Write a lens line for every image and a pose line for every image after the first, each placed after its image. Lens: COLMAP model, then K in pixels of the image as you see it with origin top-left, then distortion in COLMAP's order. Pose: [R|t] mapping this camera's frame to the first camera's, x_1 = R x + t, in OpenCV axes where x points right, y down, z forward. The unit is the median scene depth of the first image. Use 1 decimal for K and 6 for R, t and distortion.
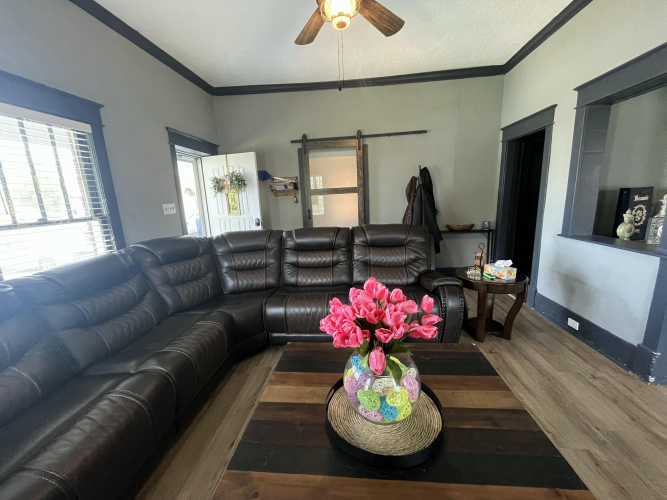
lens RADIAL K [[270.1, 0, 330.9], [0, 270.1, 251.1], [0, 0, 1]] dist [-0.001544, -0.000351]
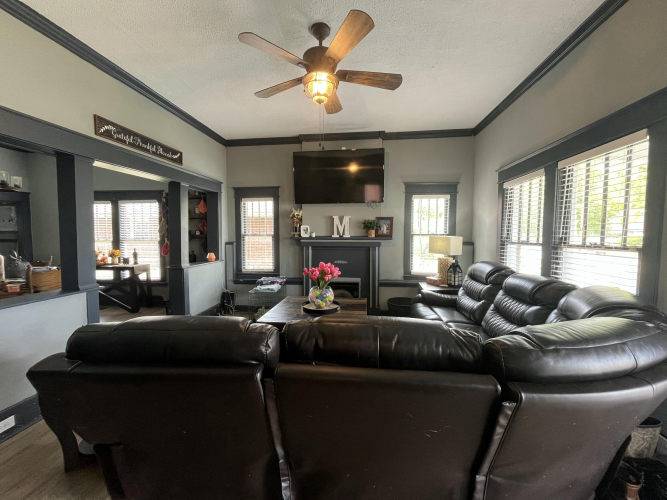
lens RADIAL K [[270.1, 0, 339.0], [0, 270.1, 249.6], [0, 0, 1]] dist [-0.001544, -0.000351]
pose [[-0.998965, 0.042119, 0.017157, -0.032024], [0.045089, 0.966538, 0.252530, -0.272397], [-0.005947, 0.253042, -0.967437, 1.354057]]
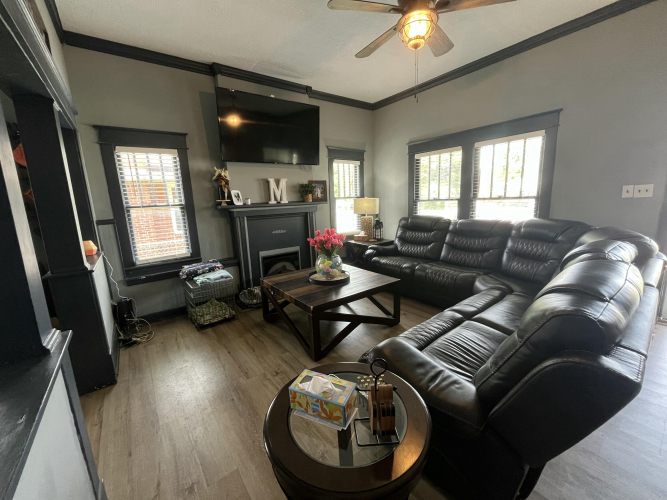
lens RADIAL K [[270.1, 0, 337.2], [0, 270.1, 249.6], [0, 0, 1]] dist [-0.001544, -0.000351]
pose [[-0.724813, 0.200756, -0.659047, 0.689872], [-0.064249, 0.932737, 0.354787, -0.236315], [0.685943, 0.299498, -0.663161, 1.026668]]
